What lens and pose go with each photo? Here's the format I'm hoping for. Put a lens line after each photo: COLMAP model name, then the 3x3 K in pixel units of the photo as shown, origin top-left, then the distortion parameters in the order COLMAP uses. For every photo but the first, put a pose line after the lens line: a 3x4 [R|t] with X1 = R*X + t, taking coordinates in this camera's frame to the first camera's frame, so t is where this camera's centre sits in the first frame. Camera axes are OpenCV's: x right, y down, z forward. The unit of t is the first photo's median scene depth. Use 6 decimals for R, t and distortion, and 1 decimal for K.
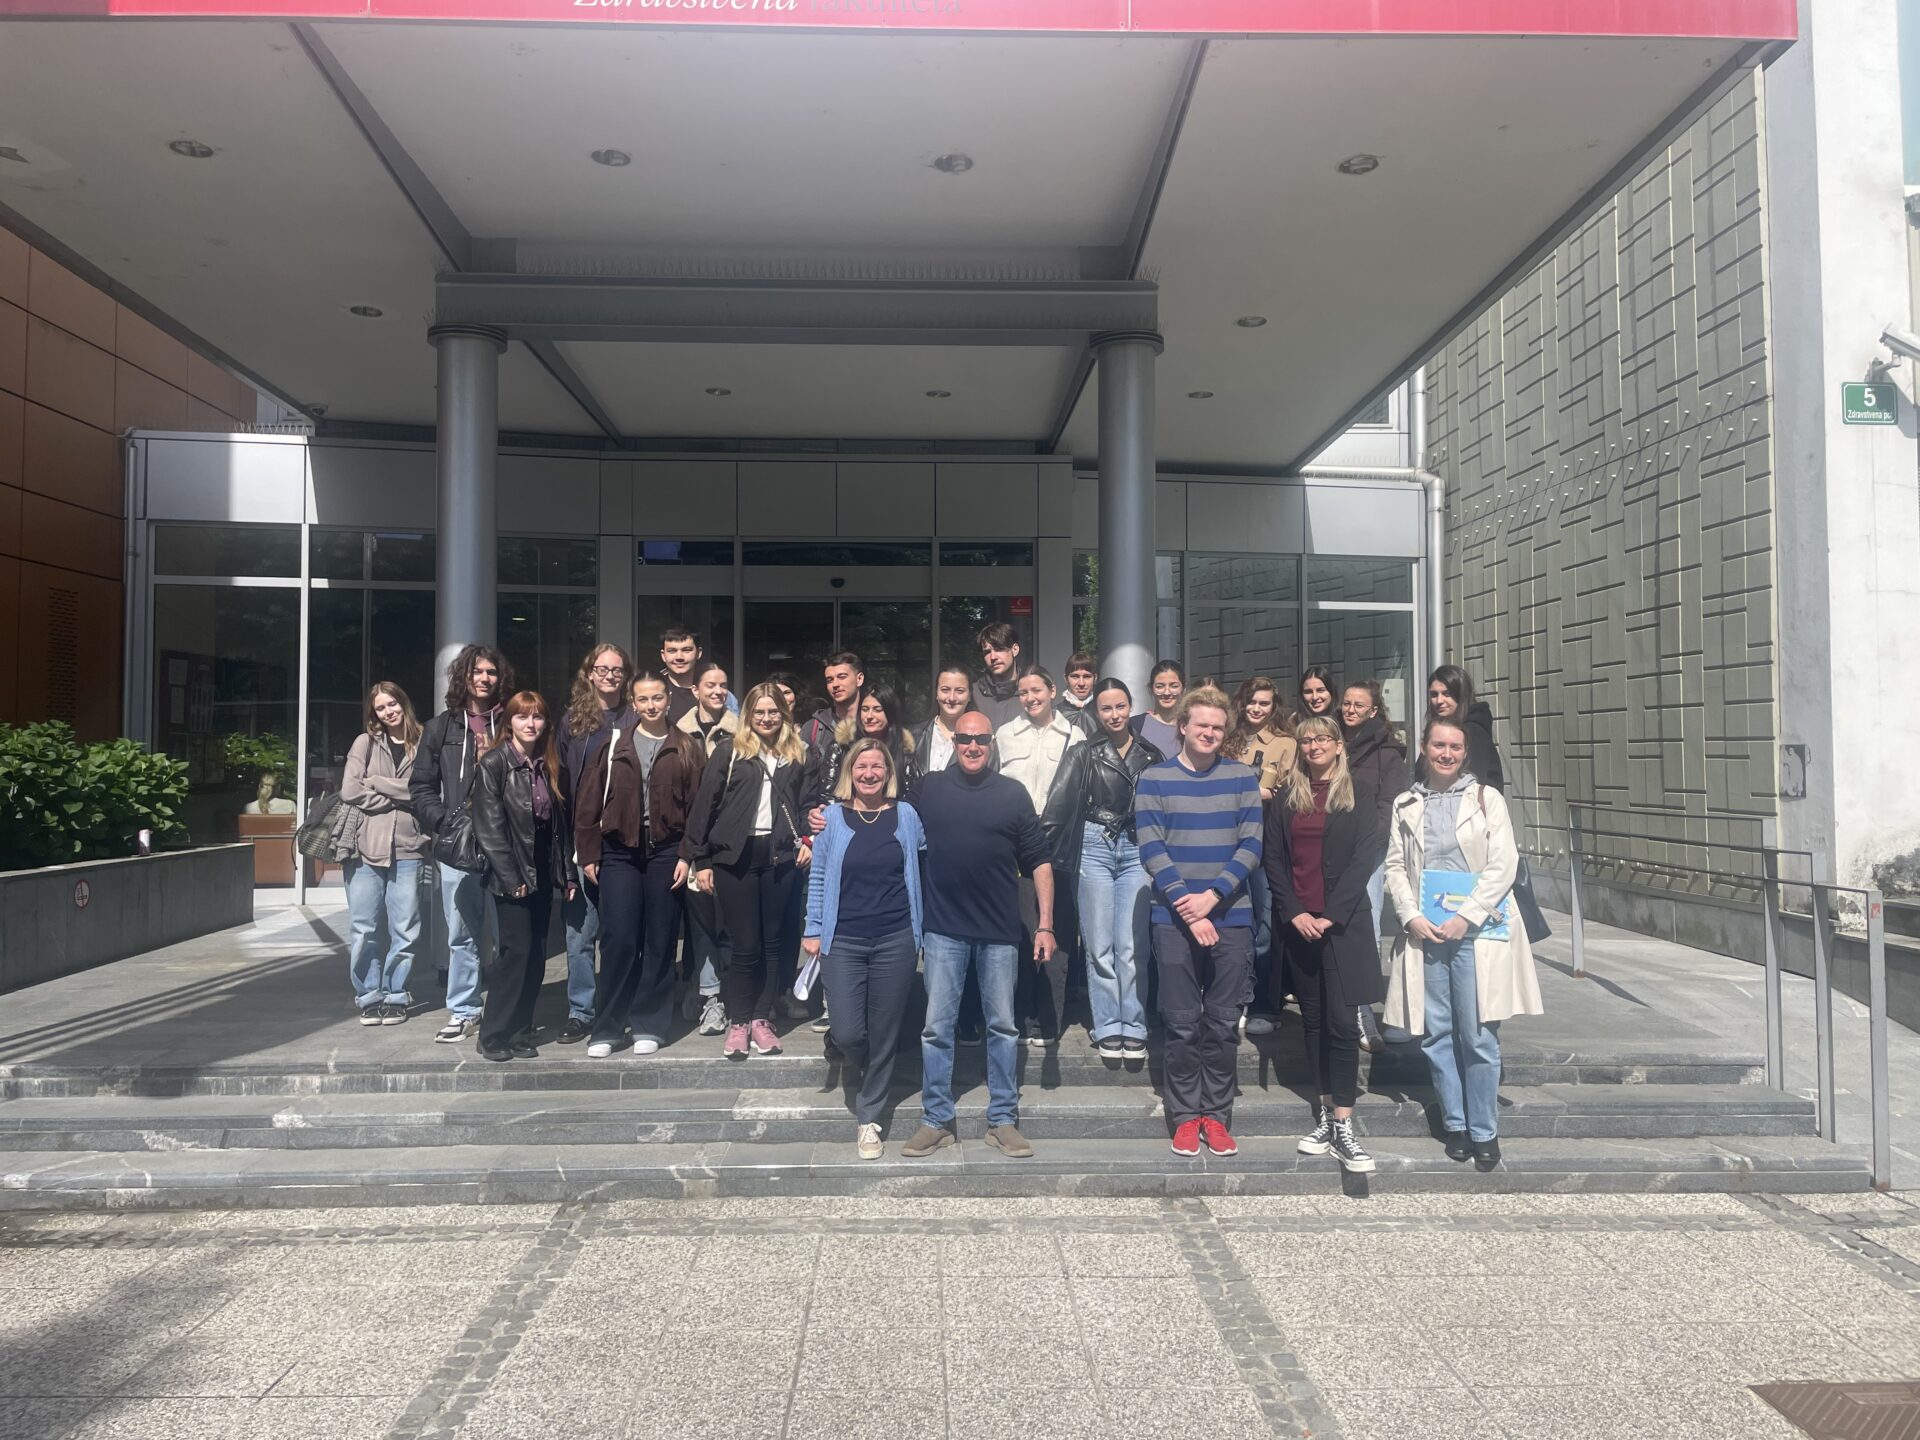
lens RADIAL K [[1451.7, 0, 933.0], [0, 1451.7, 710.9], [0, 0, 1]] dist [0.060803, -0.083724]
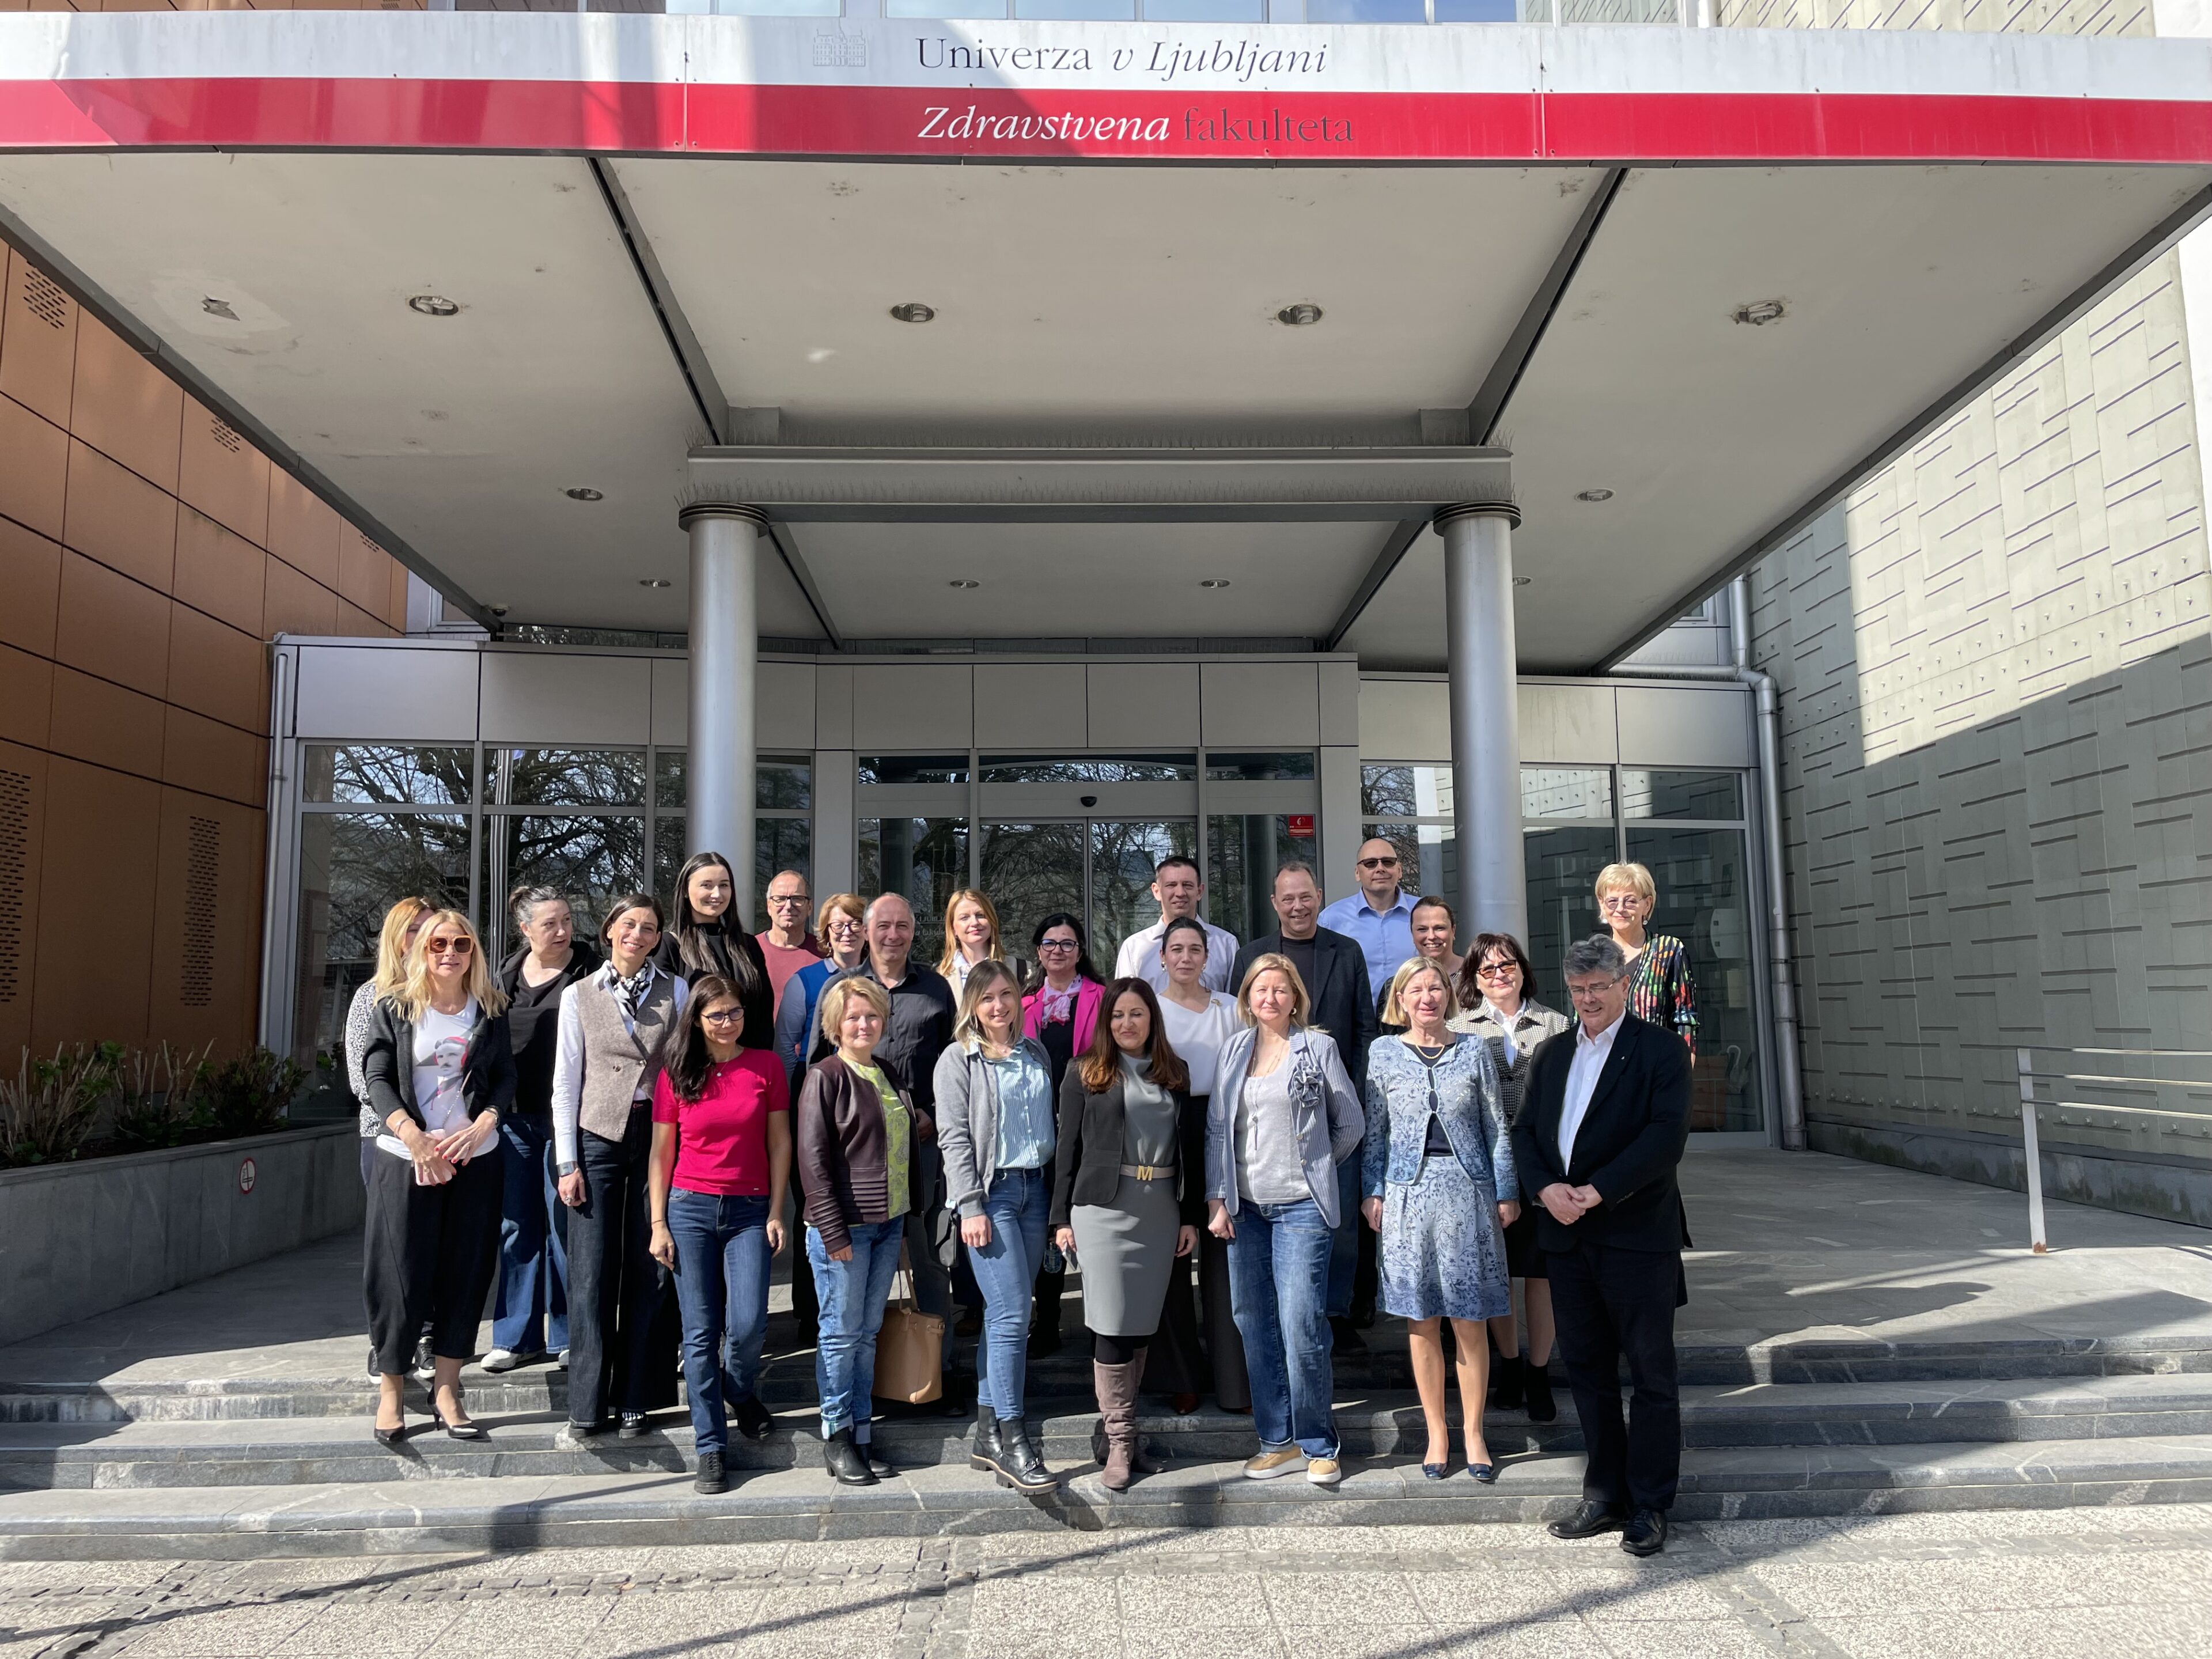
lens RADIAL K [[1672.5, 0, 1085.9], [0, 1672.5, 842.2], [0, 0, 1]] dist [0.060803, -0.083724]
pose [[0.999893, -0.011244, 0.009374, -0.113516], [0.011888, 0.997352, -0.071750, 0.010094], [-0.008542, 0.071853, 0.997379, 0.016290]]
